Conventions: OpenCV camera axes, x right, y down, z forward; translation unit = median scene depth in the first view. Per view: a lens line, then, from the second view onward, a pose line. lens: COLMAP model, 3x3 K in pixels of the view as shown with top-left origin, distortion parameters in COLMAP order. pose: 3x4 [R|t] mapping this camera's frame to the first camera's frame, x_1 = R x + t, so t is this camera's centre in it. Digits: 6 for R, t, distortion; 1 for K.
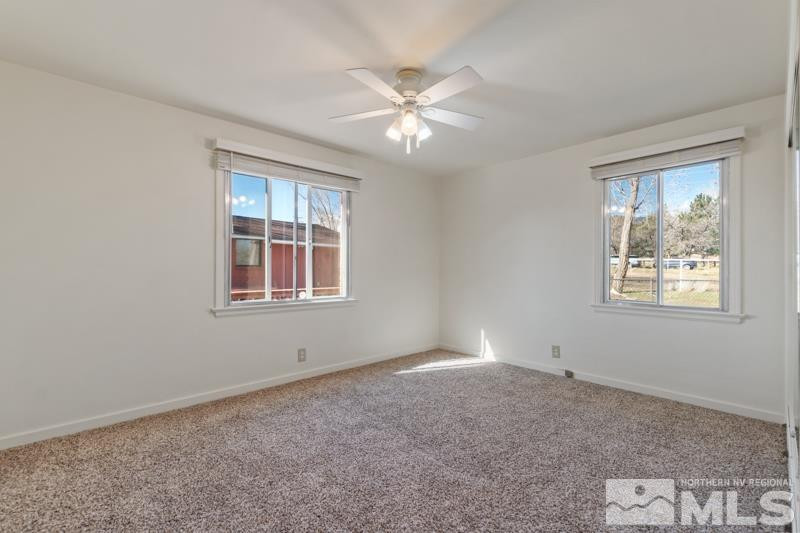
lens RADIAL K [[351.6, 0, 402.3], [0, 351.6, 266.8], [0, 0, 1]] dist [0.000782, -0.000008]
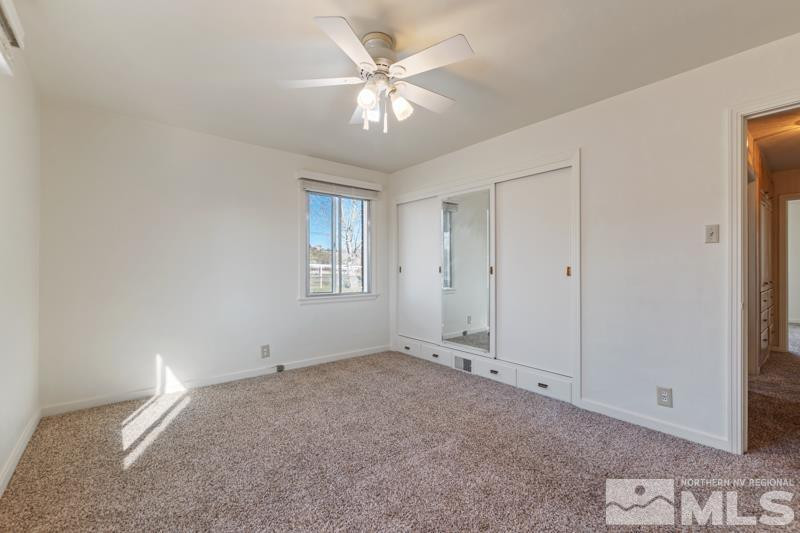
lens RADIAL K [[351.6, 0, 402.3], [0, 351.6, 266.8], [0, 0, 1]] dist [0.000782, -0.000008]
pose [[0.047956, -0.001647, 0.998848, -0.575496], [-0.005259, 0.999984, 0.001901, -0.000261], [-0.998836, -0.005344, 0.047946, 0.617424]]
